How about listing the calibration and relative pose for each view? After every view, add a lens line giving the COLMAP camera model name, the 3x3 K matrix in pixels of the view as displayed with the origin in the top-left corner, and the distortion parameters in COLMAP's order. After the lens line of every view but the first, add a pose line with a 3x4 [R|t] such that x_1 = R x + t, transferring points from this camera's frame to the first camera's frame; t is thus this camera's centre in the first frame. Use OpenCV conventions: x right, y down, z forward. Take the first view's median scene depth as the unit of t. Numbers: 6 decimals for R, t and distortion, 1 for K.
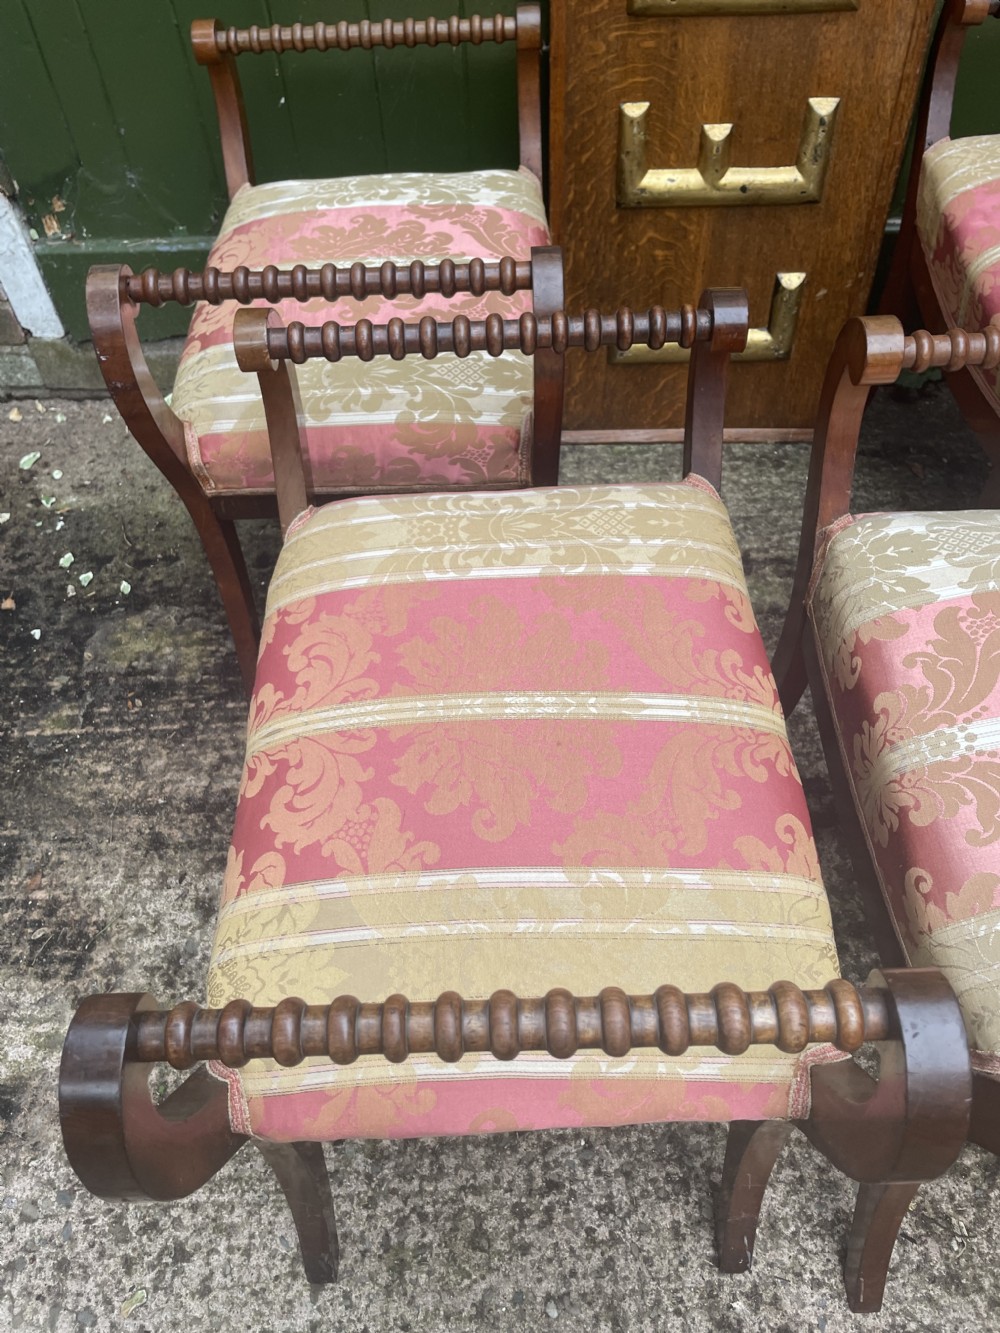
lens RADIAL K [[1012.4, 0, 486.1], [0, 1012.4, 659.4], [0, 0, 1]] dist [0.080316, -0.112619]
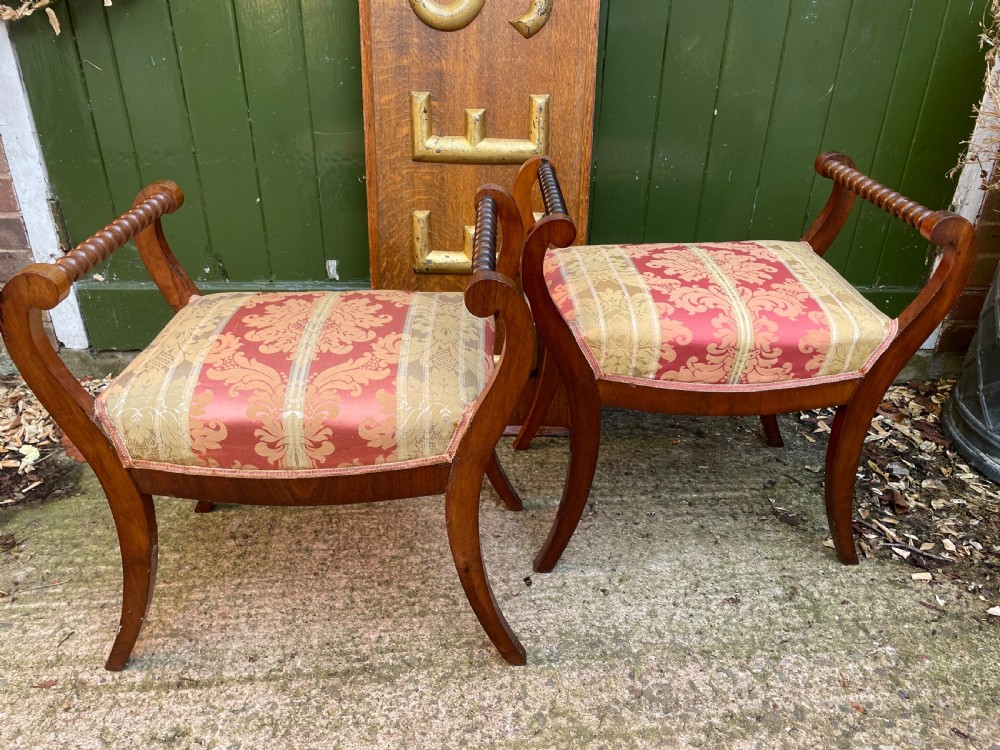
lens RADIAL K [[759.5, 0, 500.5], [0, 759.5, 380.2], [0, 0, 1]] dist [0.080316, -0.112619]
pose [[0.995102, 0.022711, 0.096213, 0.079457], [0.017406, 0.917798, -0.396666, 0.223116], [-0.097313, 0.396398, 0.912907, -0.018981]]
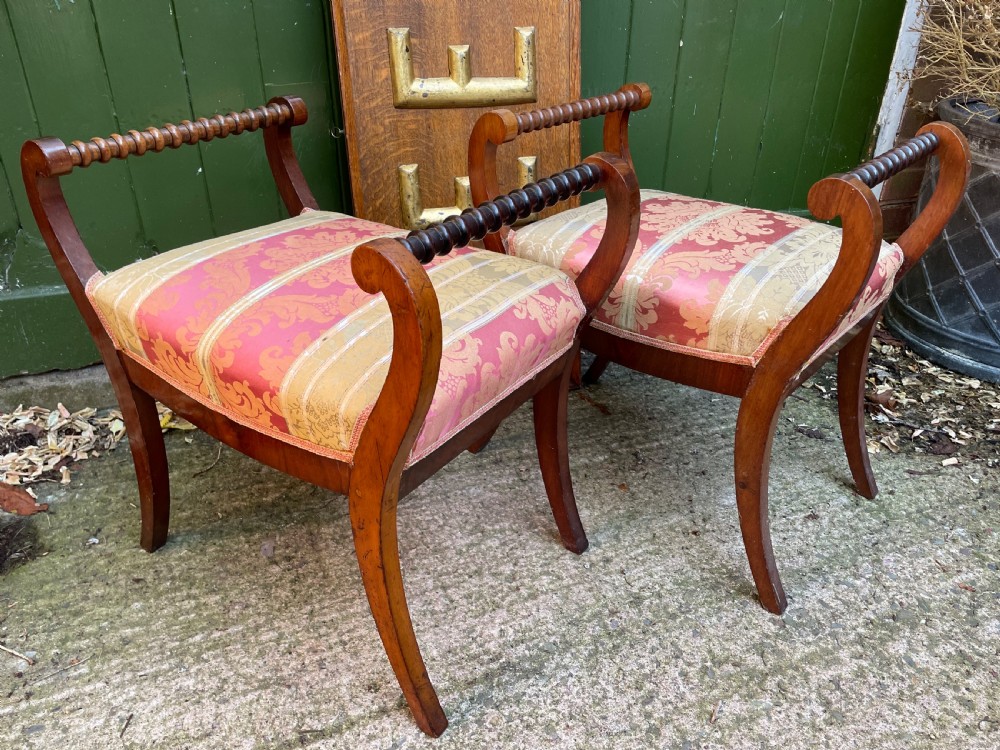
lens RADIAL K [[759.5, 0, 507.7], [0, 759.5, 382.2], [0, 0, 1]] dist [0.080316, -0.112619]
pose [[0.928123, -0.128204, 0.349503, -0.244021], [0.251906, 0.907531, -0.336050, 0.170196], [-0.274101, 0.399938, 0.874596, 0.137867]]
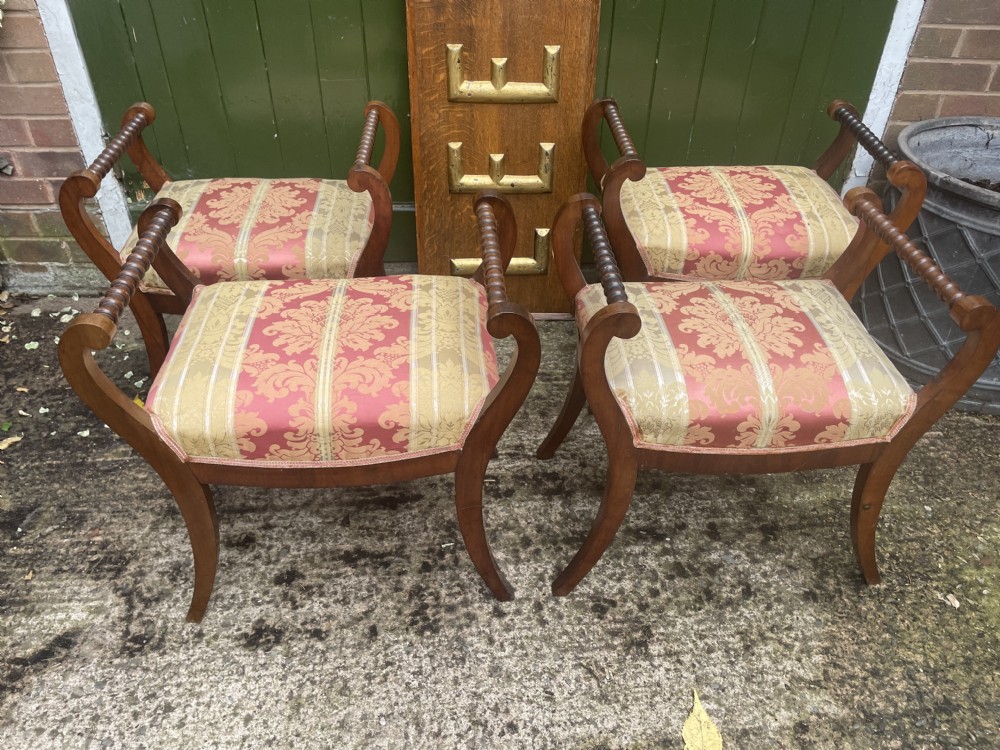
lens RADIAL K [[759.5, 0, 502.0], [0, 759.5, 378.5], [0, 0, 1]] dist [0.080316, -0.112619]
pose [[0.995525, 0.009790, 0.093986, 0.107085], [0.014730, 0.966385, -0.256679, 0.311011], [-0.093340, 0.256915, 0.961916, -0.352429]]
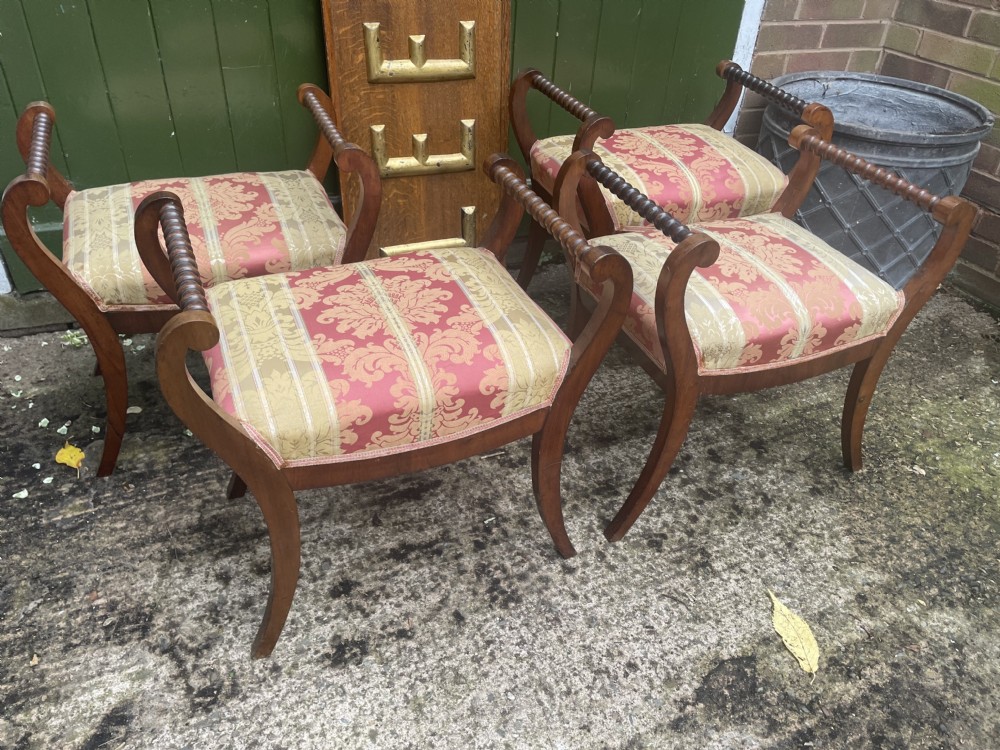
lens RADIAL K [[759.5, 0, 497.4], [0, 759.5, 379.5], [0, 0, 1]] dist [0.080316, -0.112619]
pose [[0.917431, -0.151947, 0.367739, -0.272942], [0.247670, 0.941416, -0.228899, 0.323389], [-0.311415, 0.301077, 0.901318, -0.253020]]
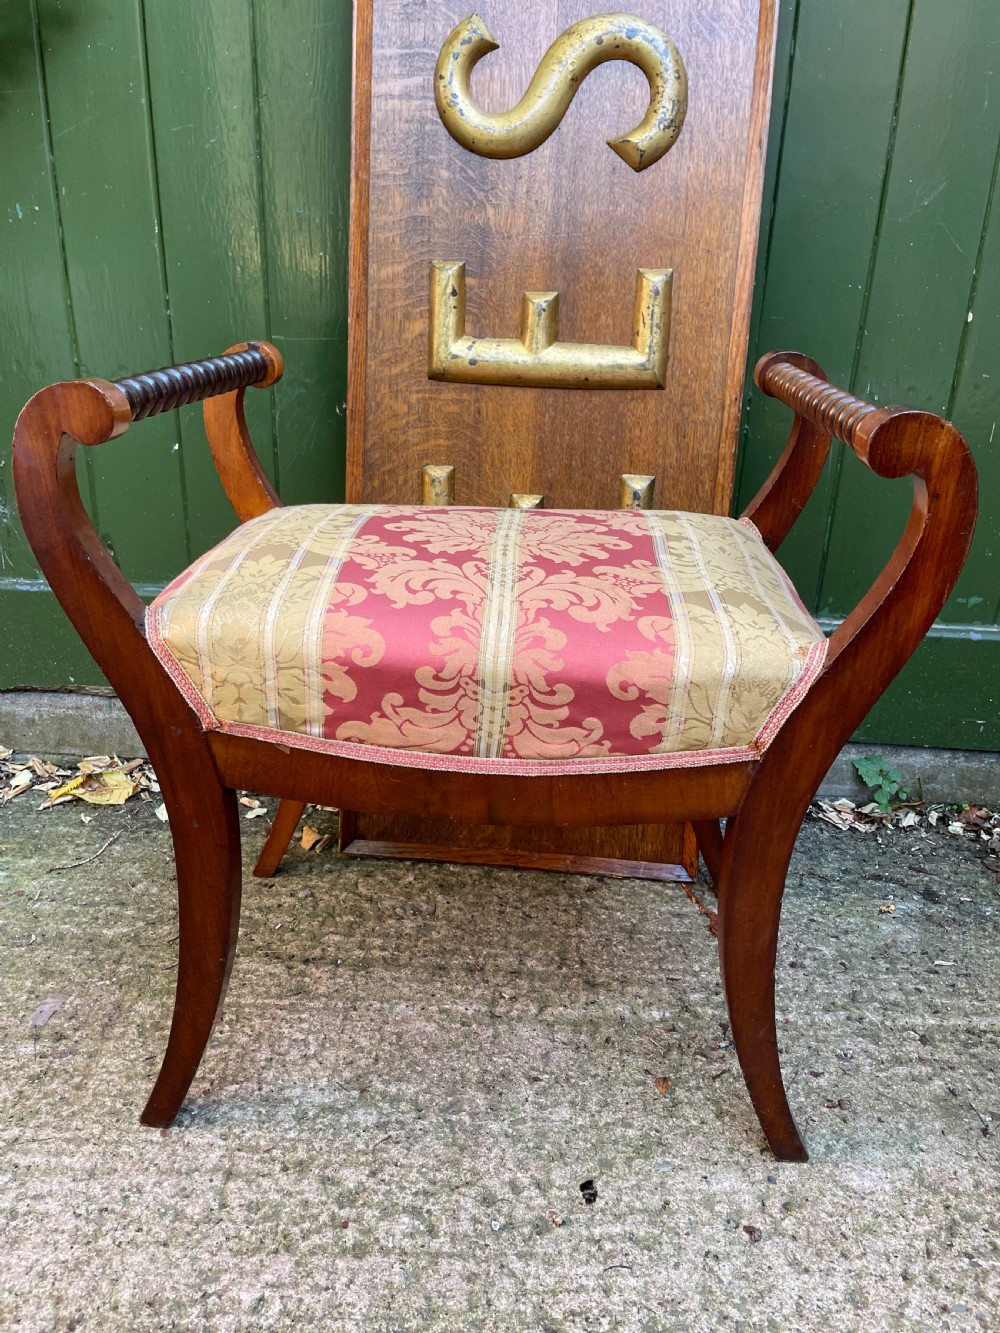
lens RADIAL K [[1012.4, 0, 499.6], [0, 1012.4, 656.1], [0, 0, 1]] dist [0.080316, -0.112619]
pose [[0.996439, 0.084317, 0.000961, 0.137592], [-0.072124, 0.858137, -0.508330, 0.101919], [-0.043685, 0.506450, 0.861162, 0.300938]]
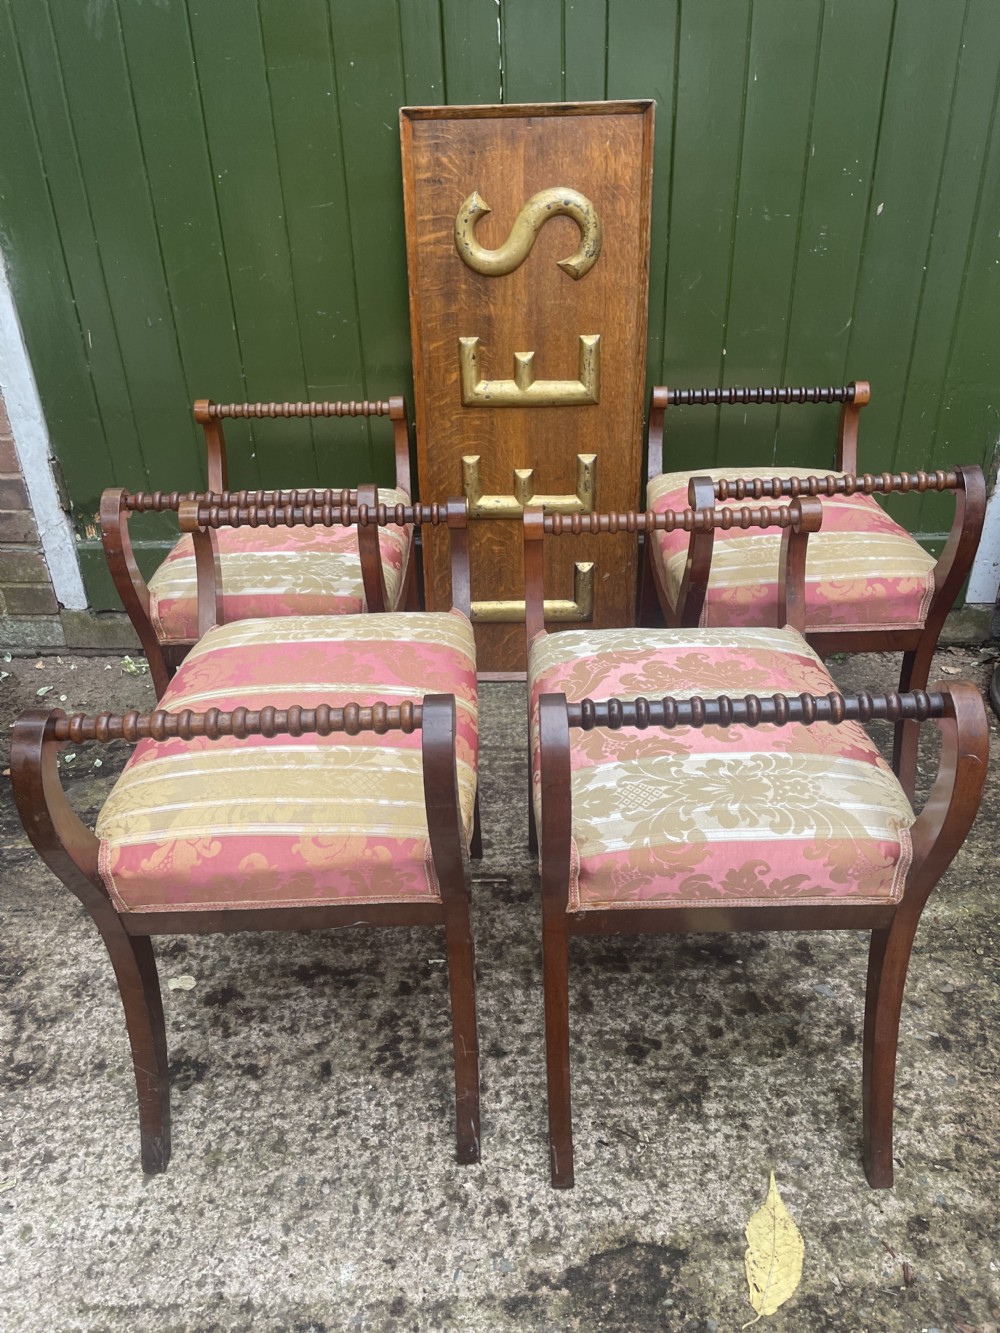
lens RADIAL K [[1012.4, 0, 494.4], [0, 1012.4, 665.0], [0, 0, 1]] dist [0.080316, -0.112619]
pose [[0.999795, 0.020186, -0.001805, 0.205637], [-0.019265, 0.918956, -0.393889, 0.409703], [-0.006292, 0.393843, 0.919156, -0.353749]]
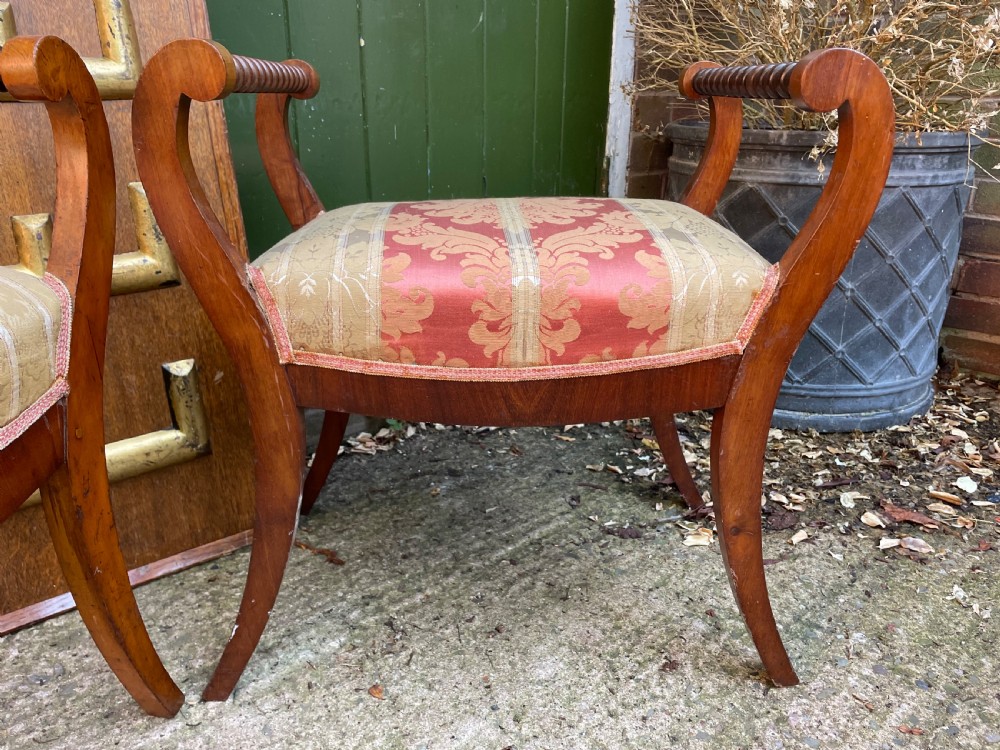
lens RADIAL K [[759.5, 0, 499.0], [0, 759.5, 374.8], [0, 0, 1]] dist [0.080316, -0.112619]
pose [[0.743981, -0.178488, 0.643921, -0.010532], [0.497538, 0.791236, -0.355529, 0.047477], [-0.446036, 0.584882, 0.677470, 0.482398]]
